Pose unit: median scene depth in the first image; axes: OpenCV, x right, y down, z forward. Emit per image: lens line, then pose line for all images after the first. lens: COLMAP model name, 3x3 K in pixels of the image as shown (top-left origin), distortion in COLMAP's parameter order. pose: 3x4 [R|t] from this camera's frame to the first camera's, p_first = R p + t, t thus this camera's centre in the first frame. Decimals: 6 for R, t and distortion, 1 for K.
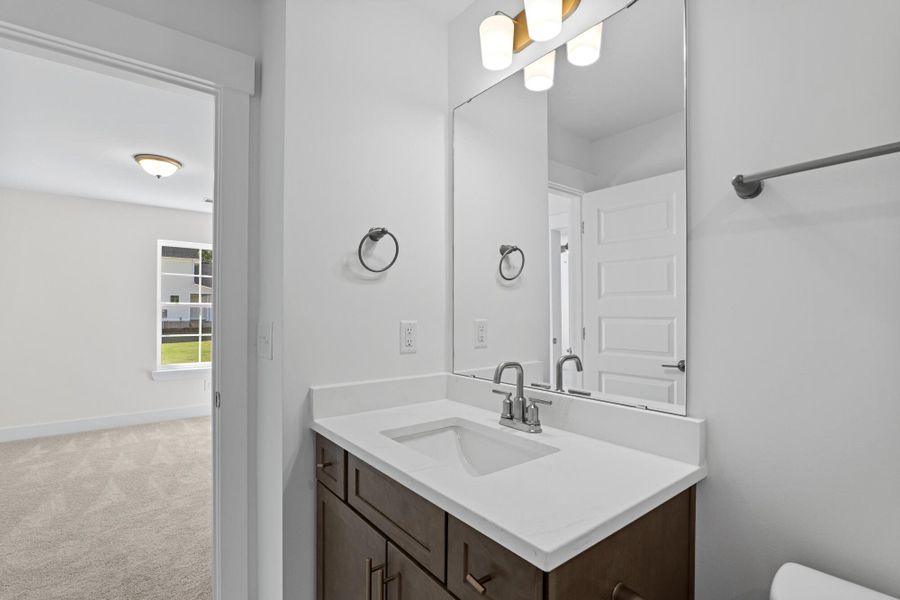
lens RADIAL K [[418.2, 0, 452.5], [0, 418.2, 313.5], [0, 0, 1]] dist [-0.011442, 0.000910]
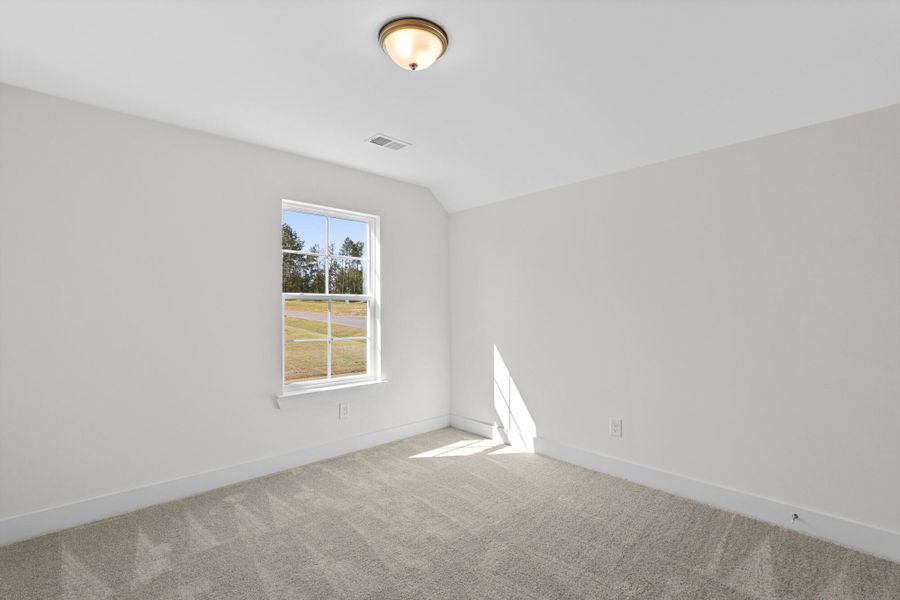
lens RADIAL K [[418.2, 0, 452.5], [0, 418.2, 313.5], [0, 0, 1]] dist [-0.011442, 0.000910]
pose [[0.995016, 0.003115, 0.099662, -0.608649], [-0.003920, 0.999961, 0.007882, 0.001828], [-0.099634, -0.008233, 0.994990, 0.366342]]
